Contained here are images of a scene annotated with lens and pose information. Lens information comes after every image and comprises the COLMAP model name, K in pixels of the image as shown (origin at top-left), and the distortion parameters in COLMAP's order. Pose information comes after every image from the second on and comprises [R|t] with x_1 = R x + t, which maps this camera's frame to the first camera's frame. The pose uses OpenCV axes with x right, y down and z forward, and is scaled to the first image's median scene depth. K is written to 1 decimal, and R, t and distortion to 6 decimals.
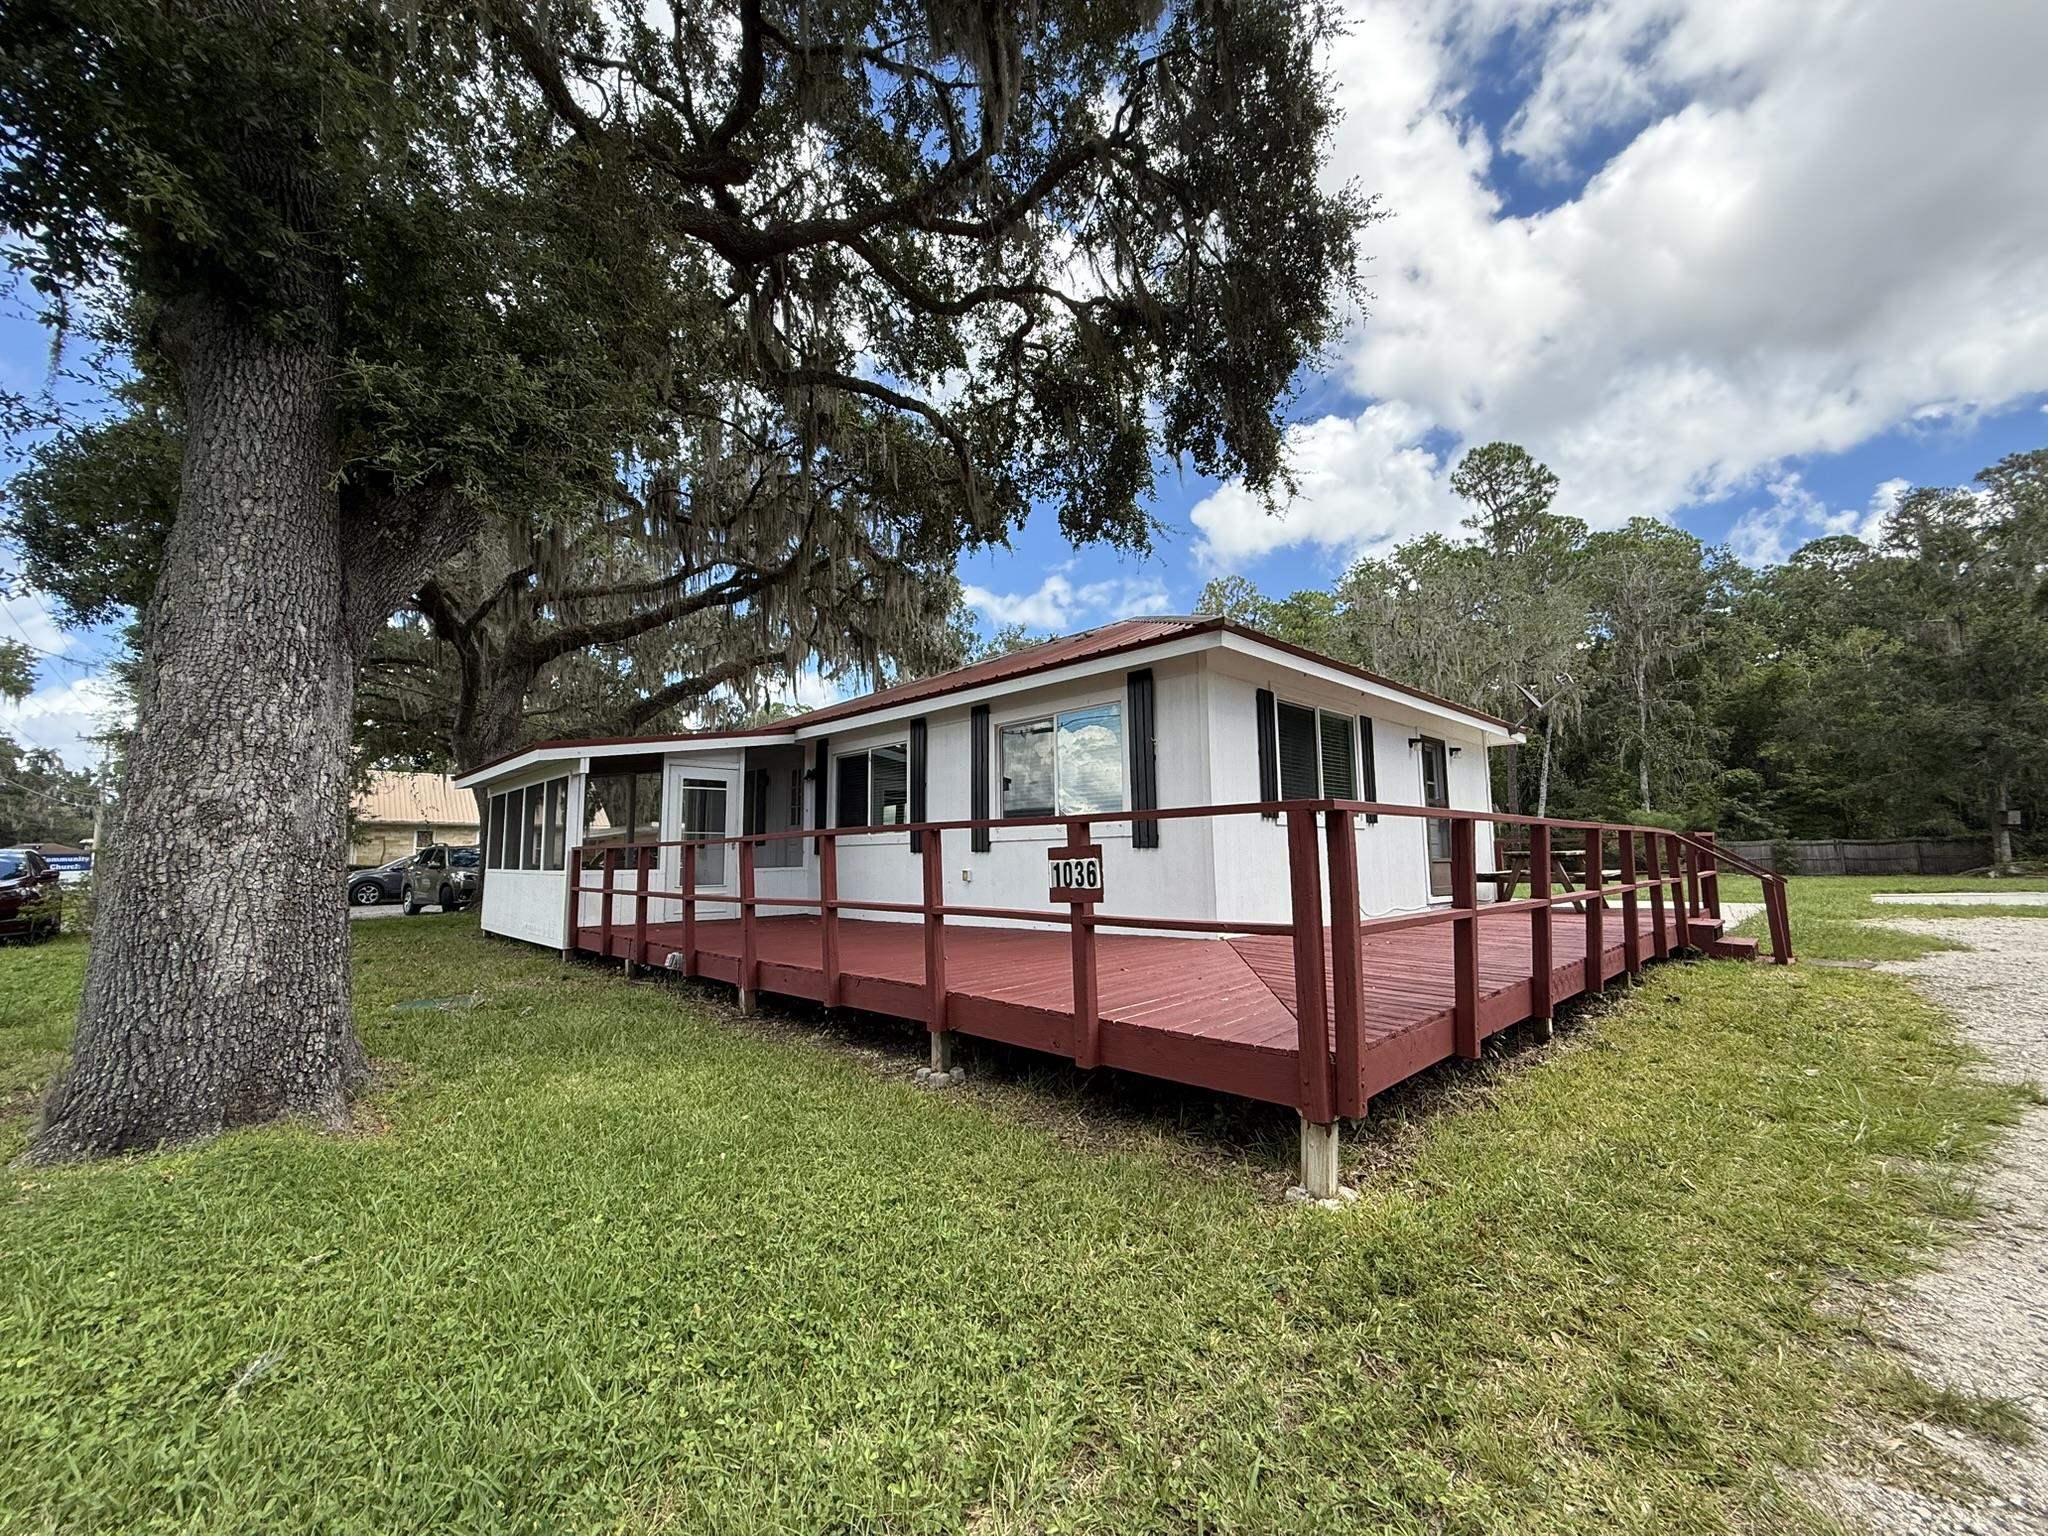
lens RADIAL K [[815.4, 0, 1019.2], [0, 815.4, 765.8], [0, 0, 1]] dist [0.000675, 0.000323]
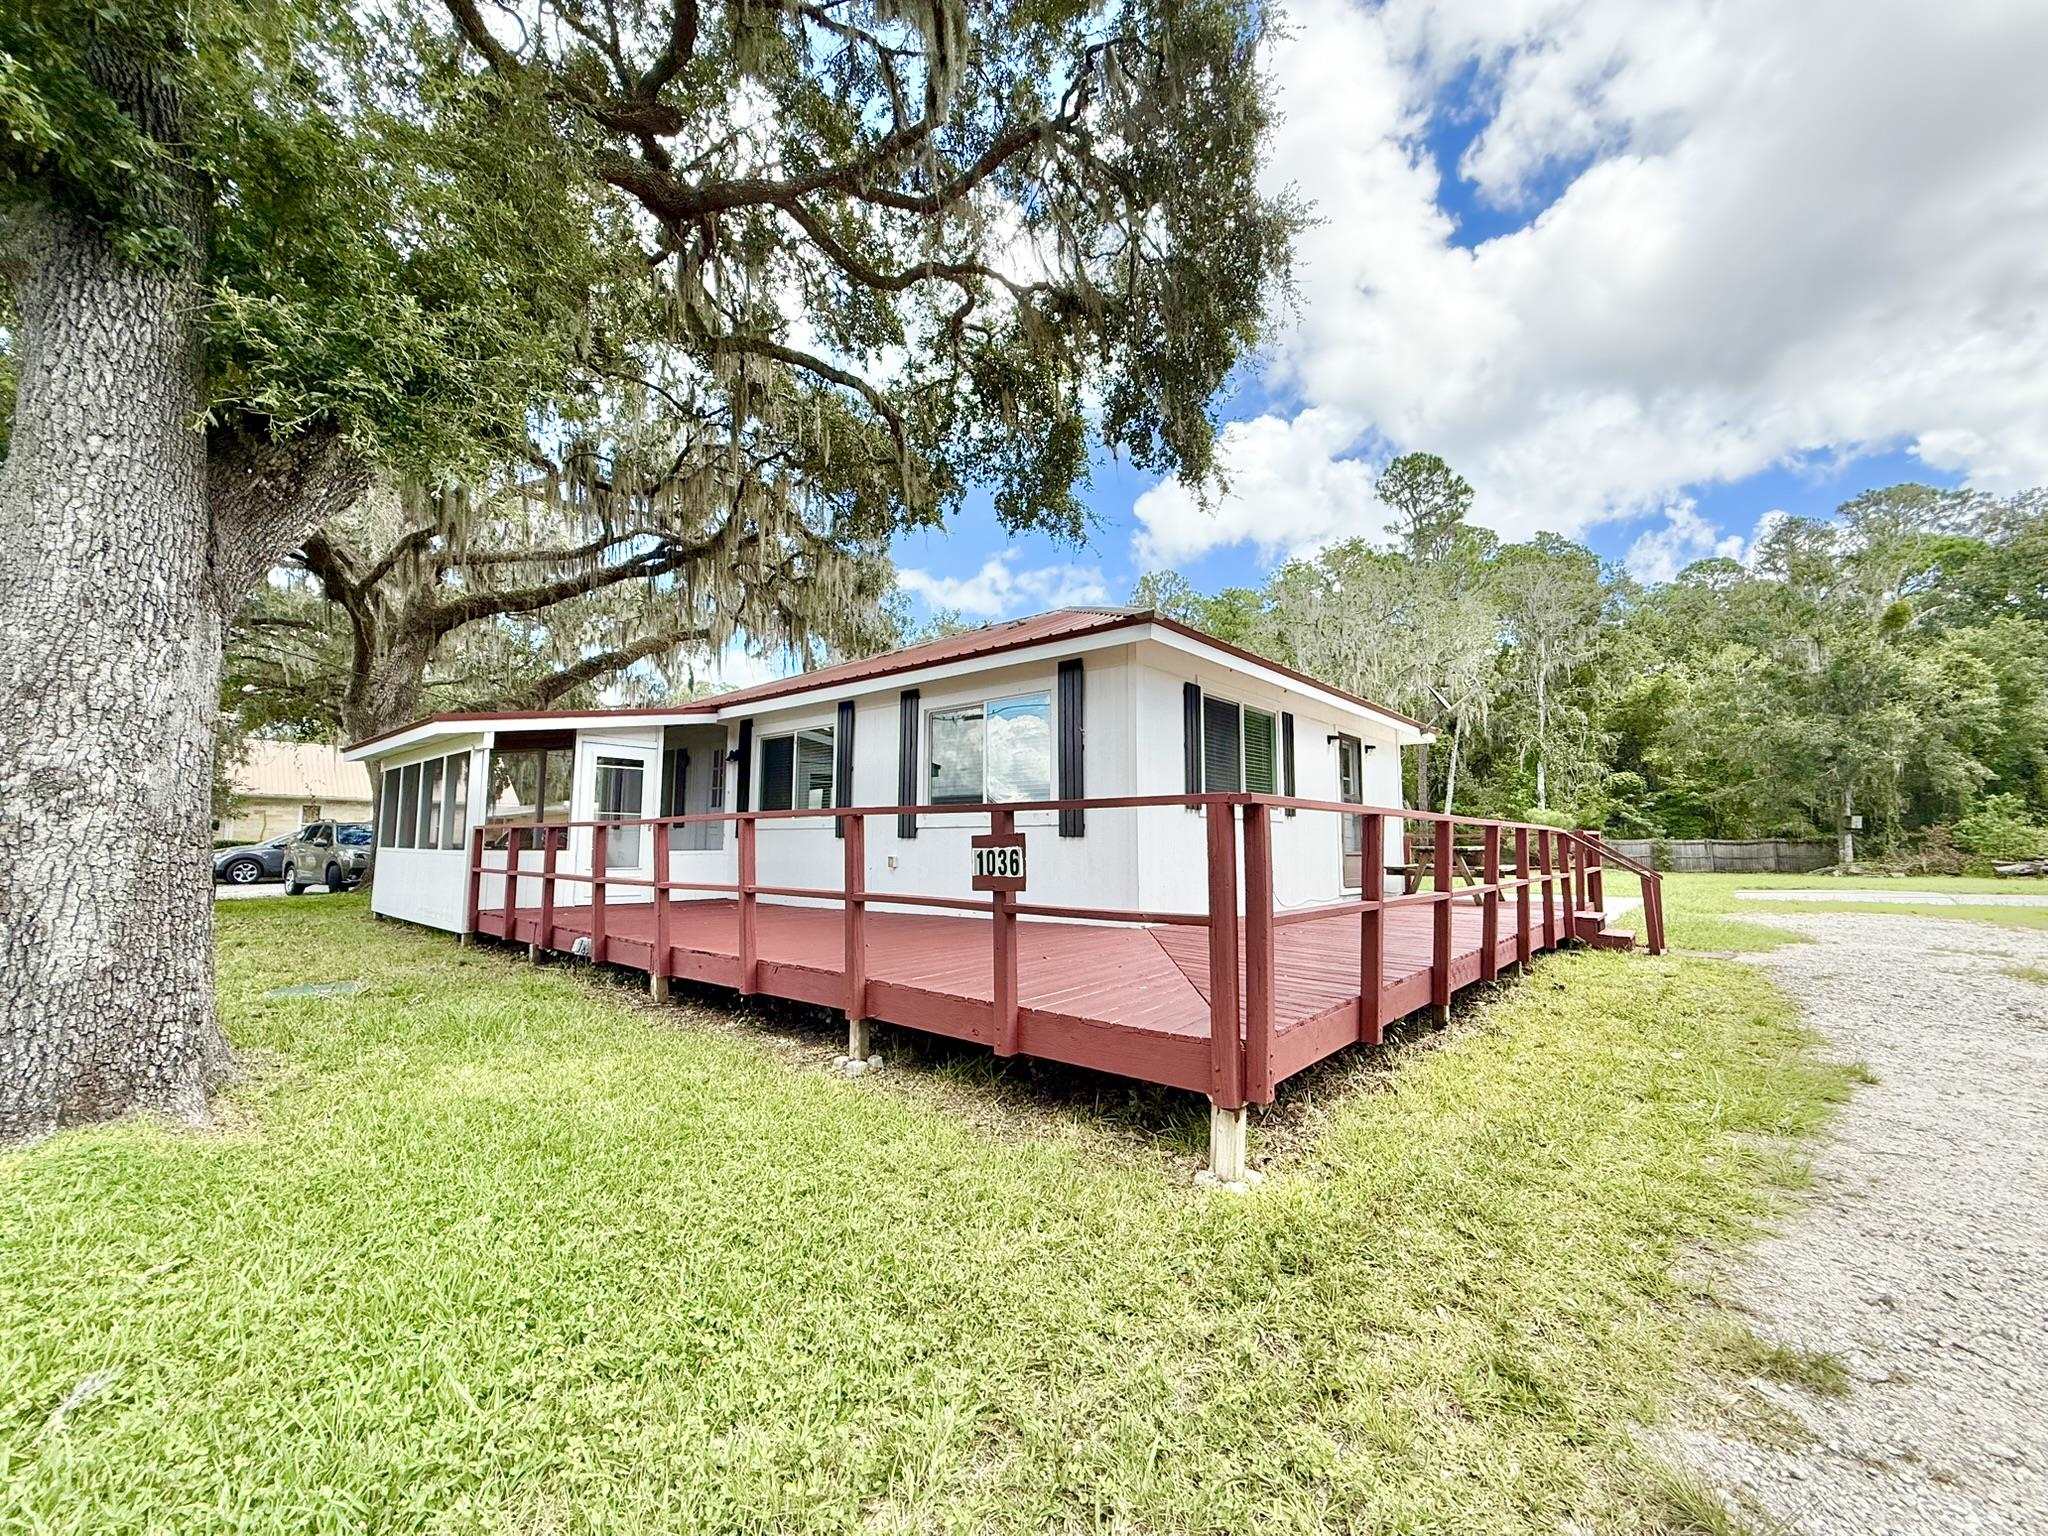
lens RADIAL K [[815.4, 0, 1019.2], [0, 815.4, 765.8], [0, 0, 1]] dist [0.000675, 0.000323]
pose [[0.996177, 0.023954, 0.084010, 0.003565], [-0.025281, 0.999571, 0.014764, -0.000258], [-0.083620, -0.016831, 0.996356, 0.003197]]
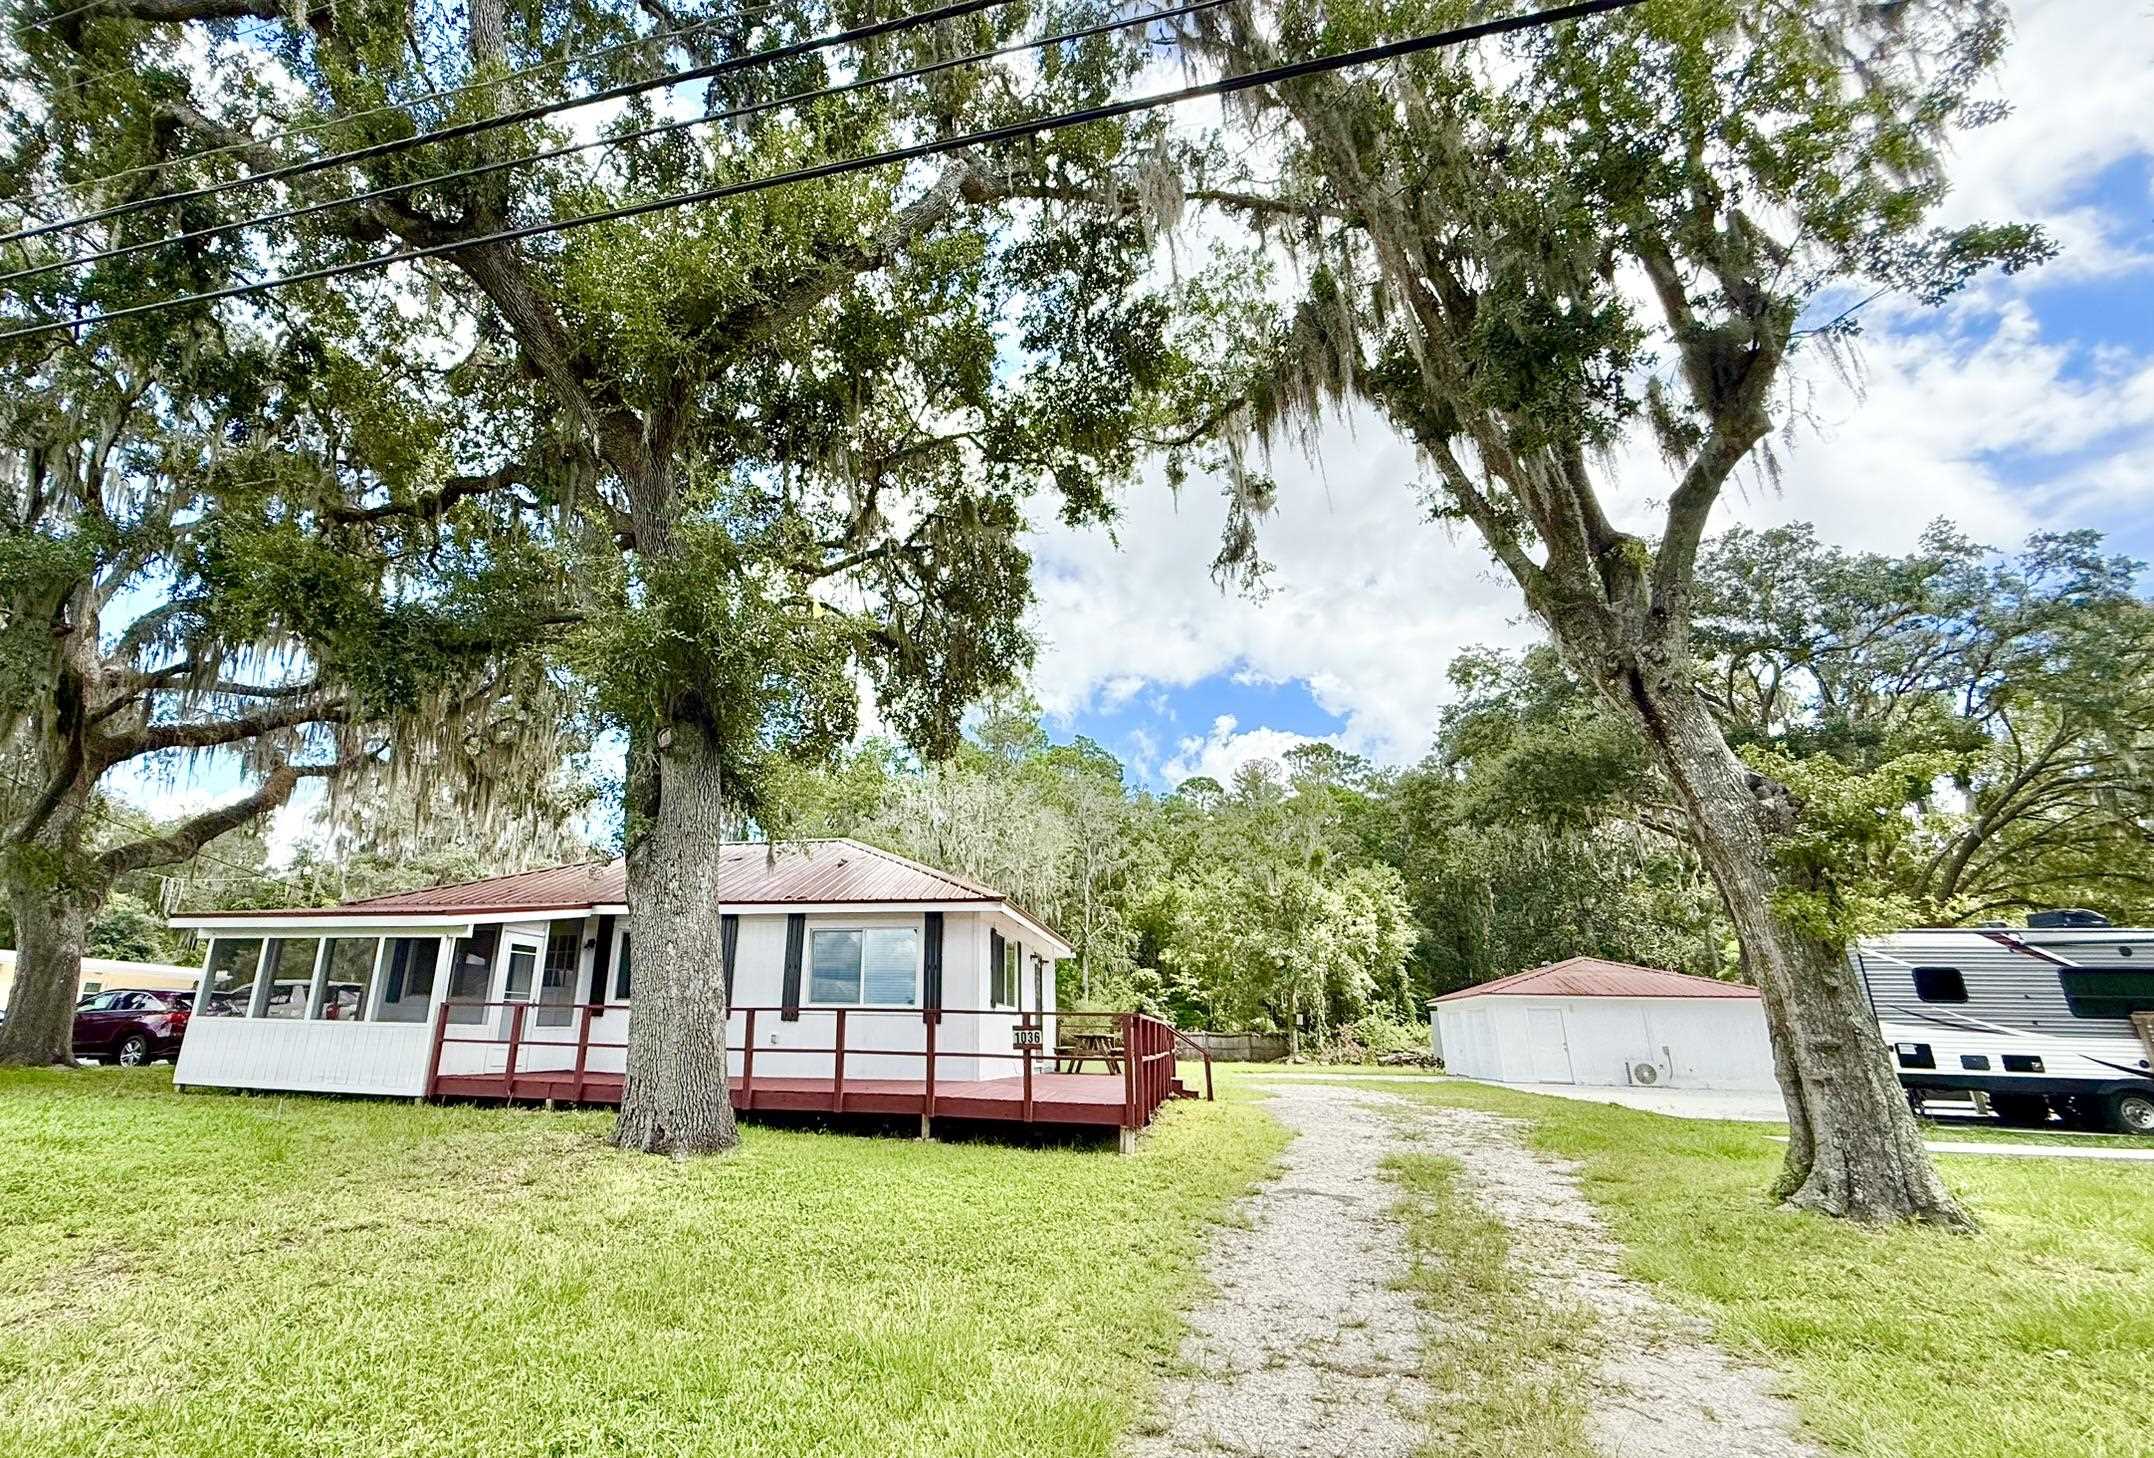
lens RADIAL K [[957.3, 0, 932.3], [0, 957.3, 719.3], [0, 0, 1]] dist [-0.002546, -0.000080]
pose [[0.861744, 0.188485, 0.471031, -0.794044], [-0.090372, 0.970607, -0.223059, -0.058592], [-0.499229, 0.149652, 0.853449, -0.664638]]
